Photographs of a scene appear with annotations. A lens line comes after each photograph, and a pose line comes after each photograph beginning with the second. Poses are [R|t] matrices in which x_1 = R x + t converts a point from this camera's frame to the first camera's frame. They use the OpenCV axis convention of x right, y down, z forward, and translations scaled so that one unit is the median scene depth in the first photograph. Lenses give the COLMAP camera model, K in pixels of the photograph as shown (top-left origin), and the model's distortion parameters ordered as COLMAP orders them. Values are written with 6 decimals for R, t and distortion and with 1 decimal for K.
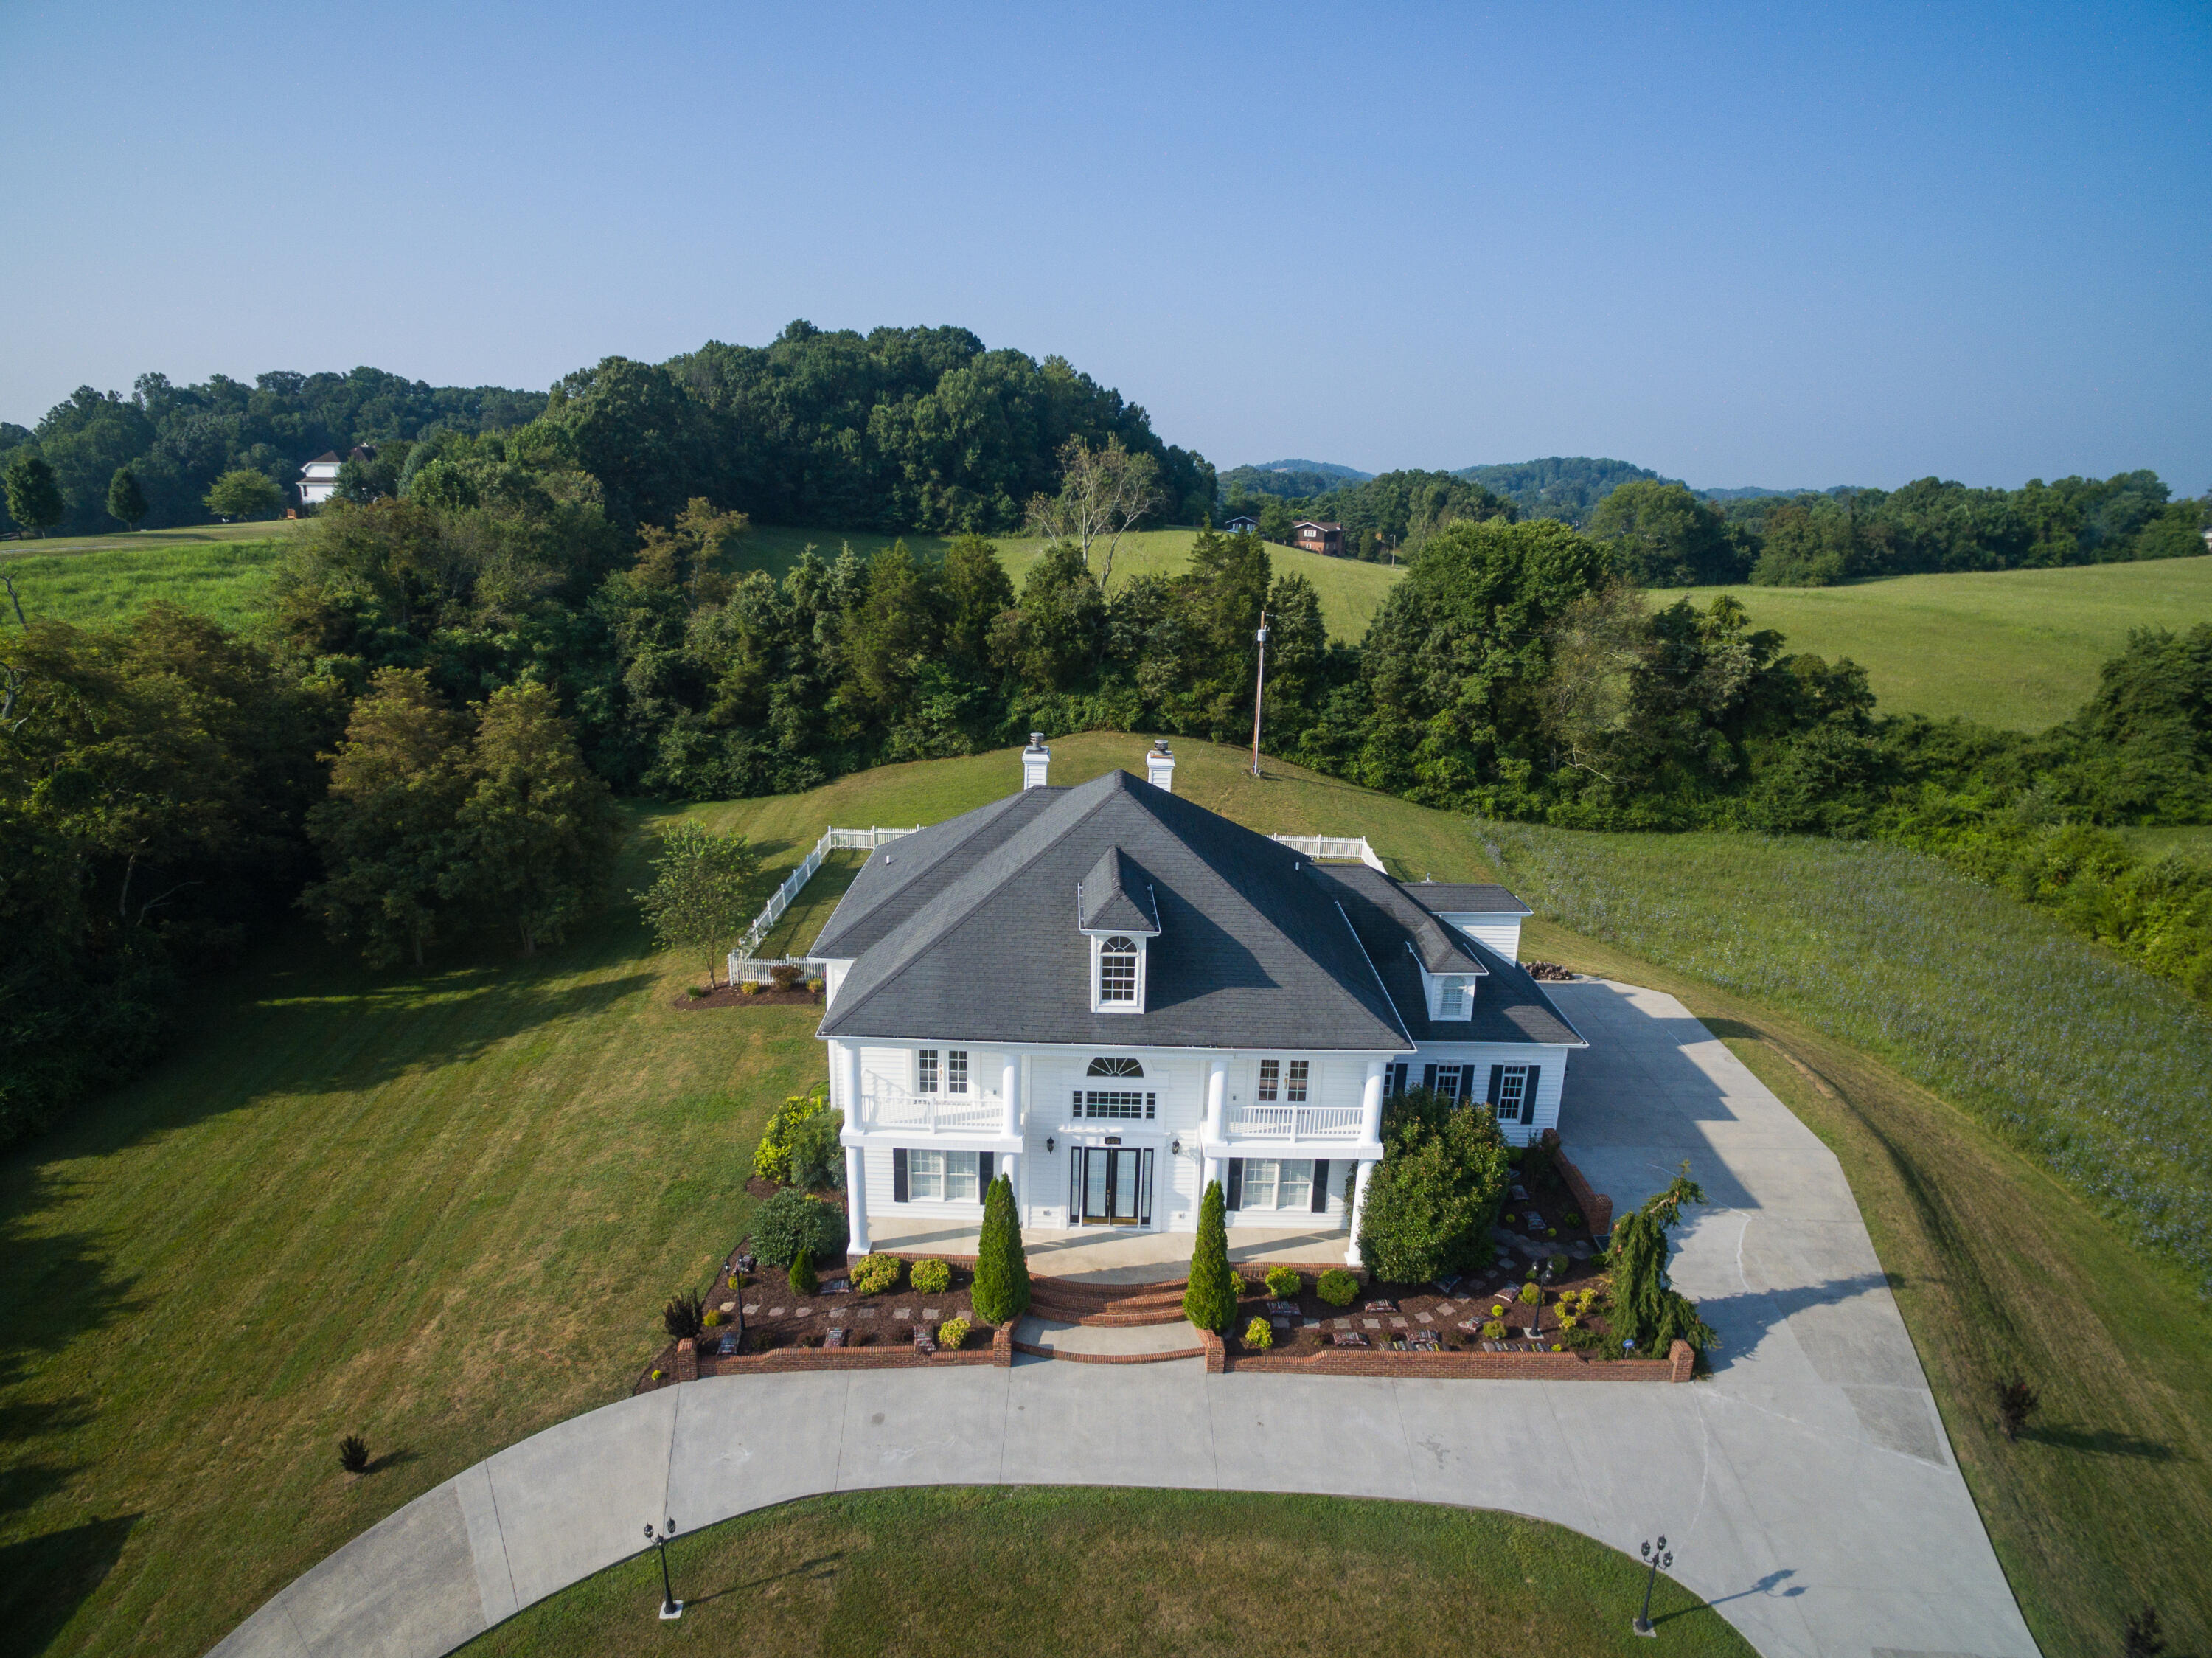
lens RADIAL K [[1275.6, 0, 1098.0], [0, 1275.6, 836.7], [0, 0, 1]] dist [-0.085812, 0.044771]
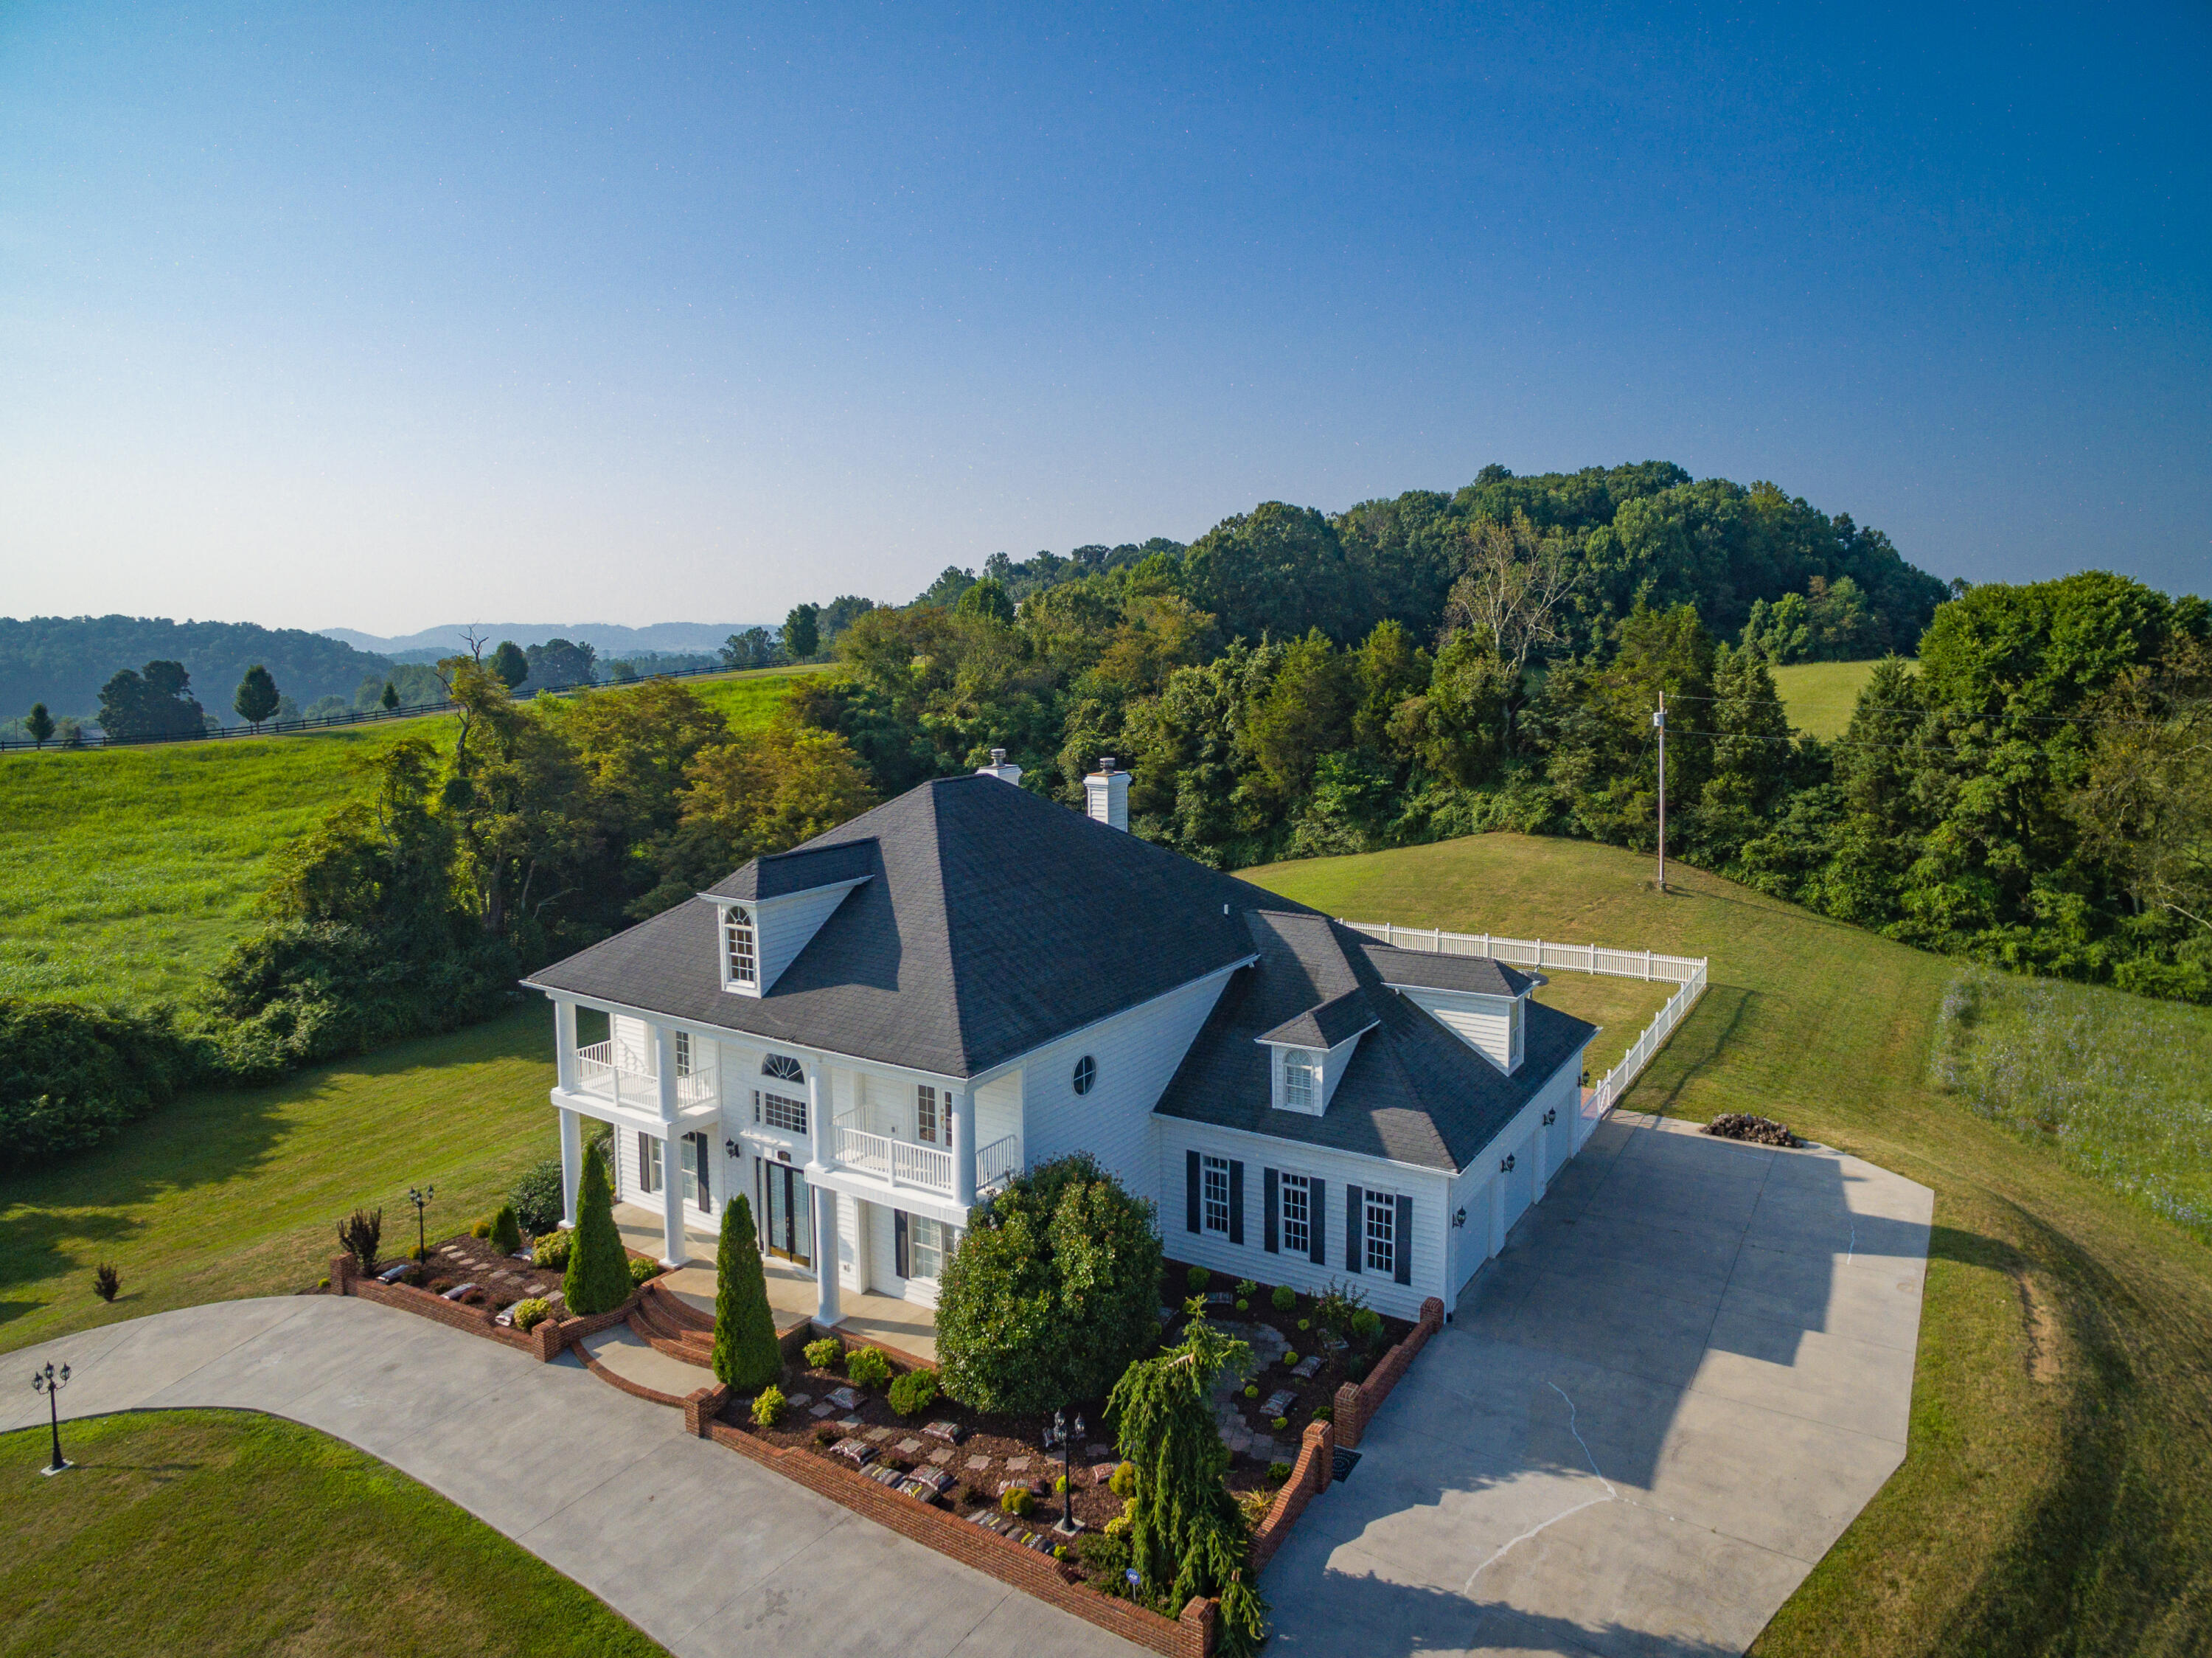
lens RADIAL K [[1309.8, 0, 1206.2], [0, 1309.8, 723.7], [0, 0, 1]] dist [-0.079657, 0.035425]
pose [[0.868934, 0.001216, -0.494927, 0.271246], [-0.105345, 0.977536, -0.182552, 0.029684], [0.483587, 0.210764, 0.849542, 0.120932]]
